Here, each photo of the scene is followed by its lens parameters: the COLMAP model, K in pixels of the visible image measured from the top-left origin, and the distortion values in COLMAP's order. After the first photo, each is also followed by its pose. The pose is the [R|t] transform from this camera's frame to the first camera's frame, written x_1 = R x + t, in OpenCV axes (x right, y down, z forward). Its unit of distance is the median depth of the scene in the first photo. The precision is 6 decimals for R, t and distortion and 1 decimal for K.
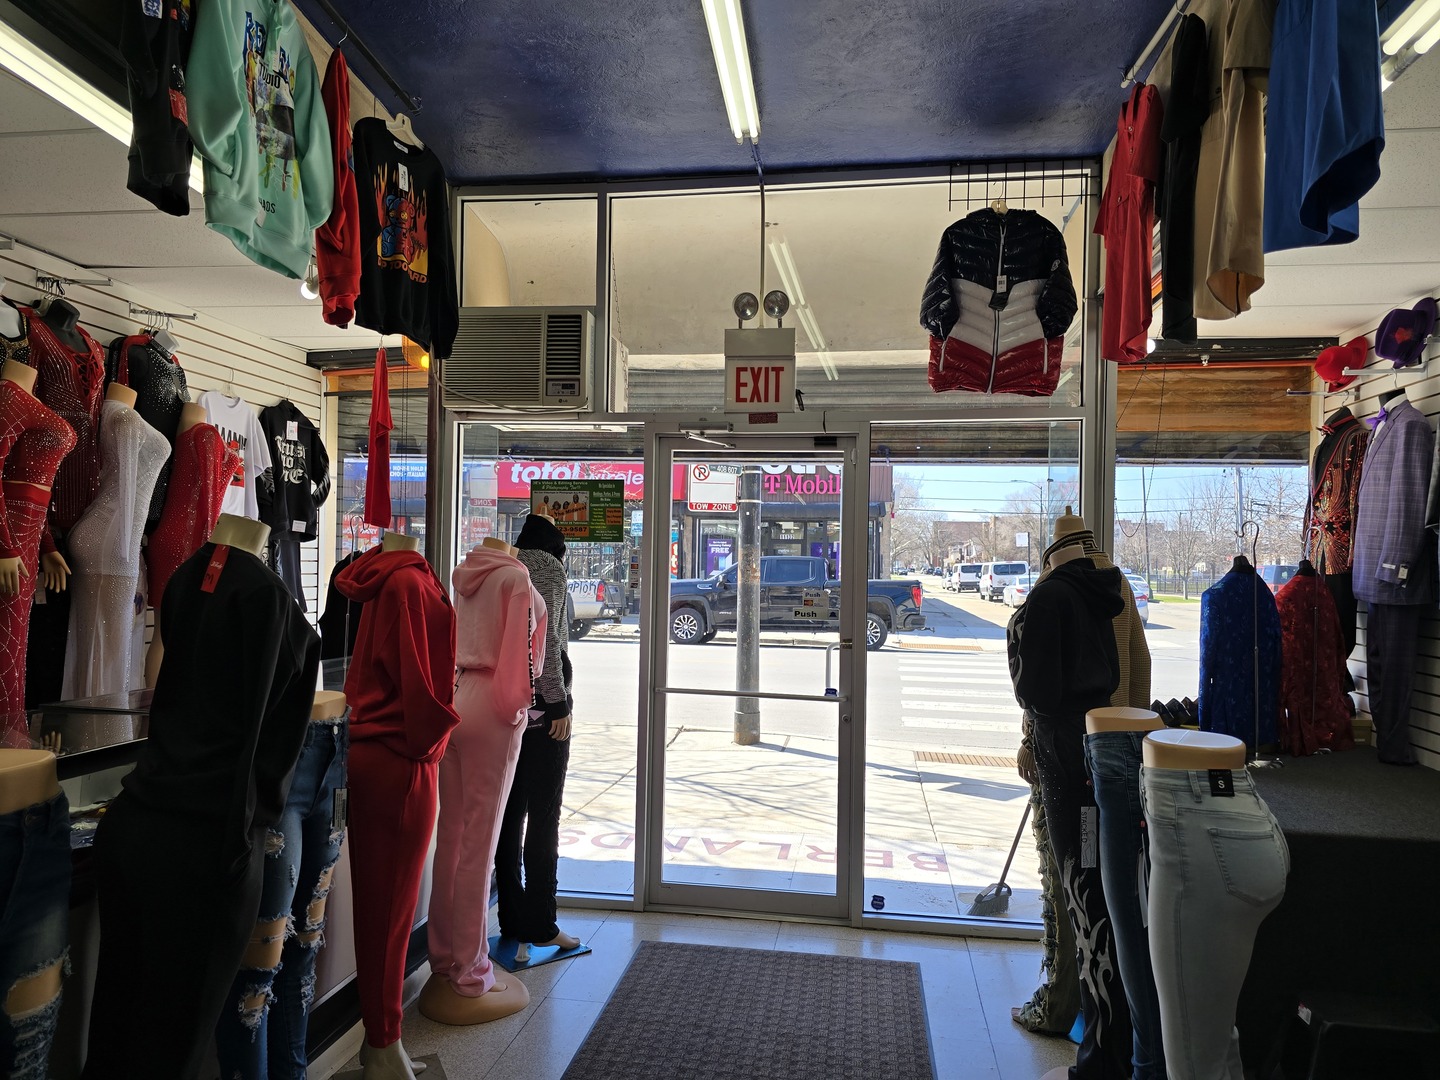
lens RADIAL K [[979.5, 0, 720.0], [0, 979.5, 540.0], [0, 0, 1]] dist [0.112450, -0.107266]
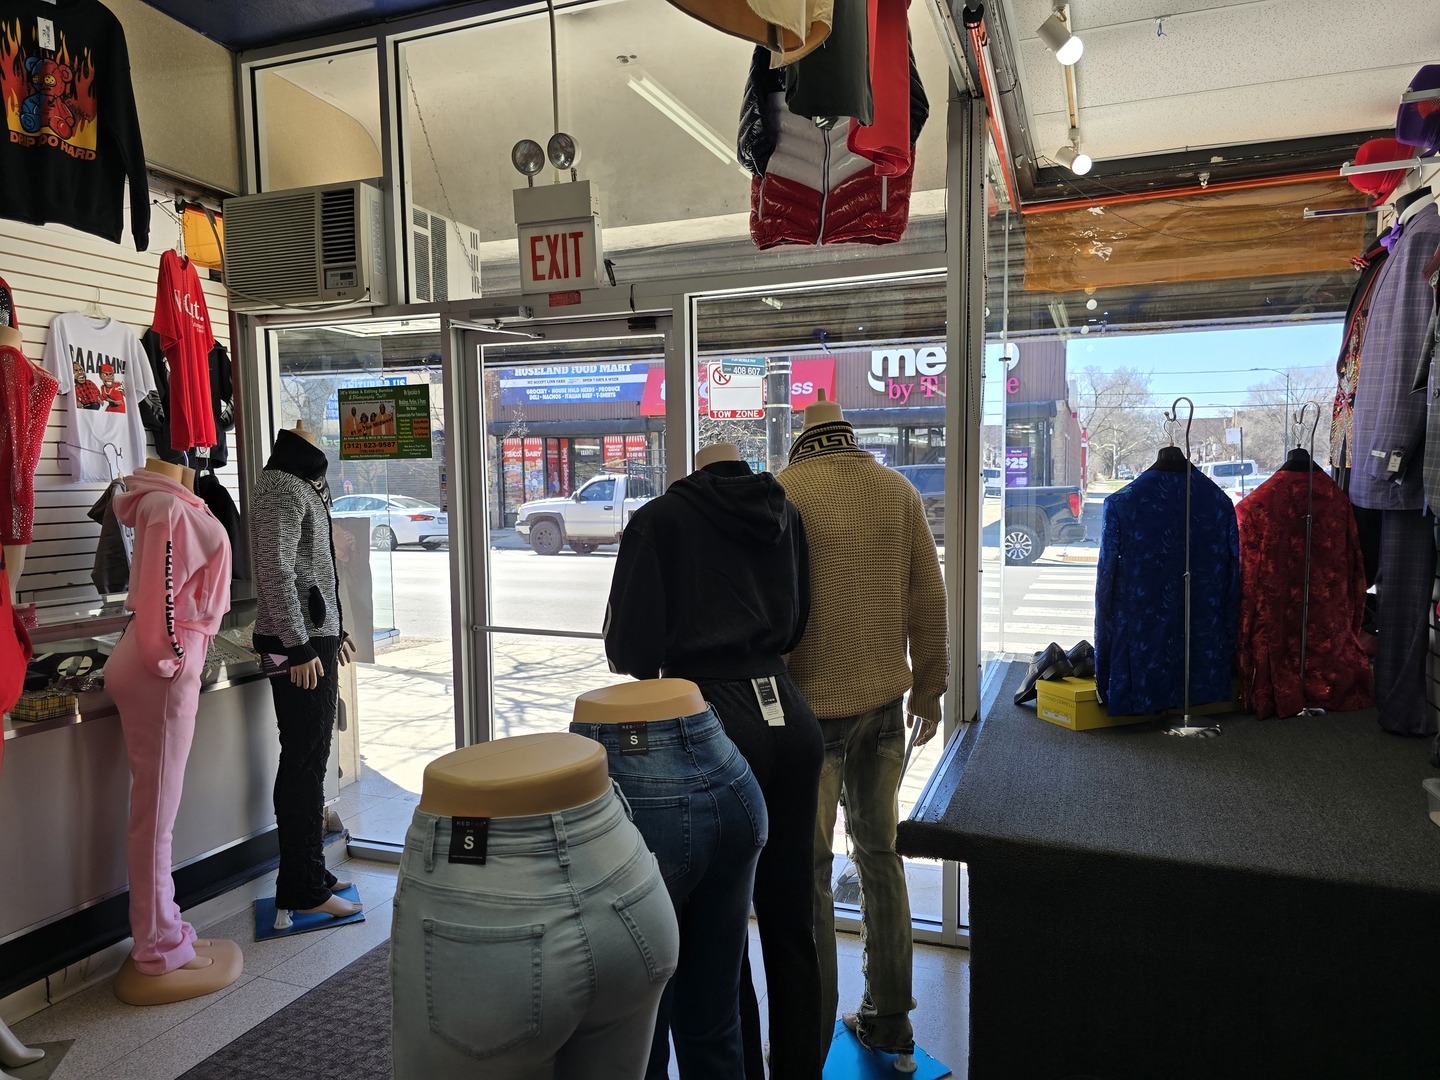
lens RADIAL K [[981.7, 0, 720.0], [0, 981.7, 540.0], [0, 0, 1]] dist [0.065167, -0.053198]
pose [[0.974802, -0.015980, -0.222500, 0.347224], [0.035377, 0.995882, 0.083466, 0.010899], [0.220250, -0.089235, 0.971353, 0.217924]]
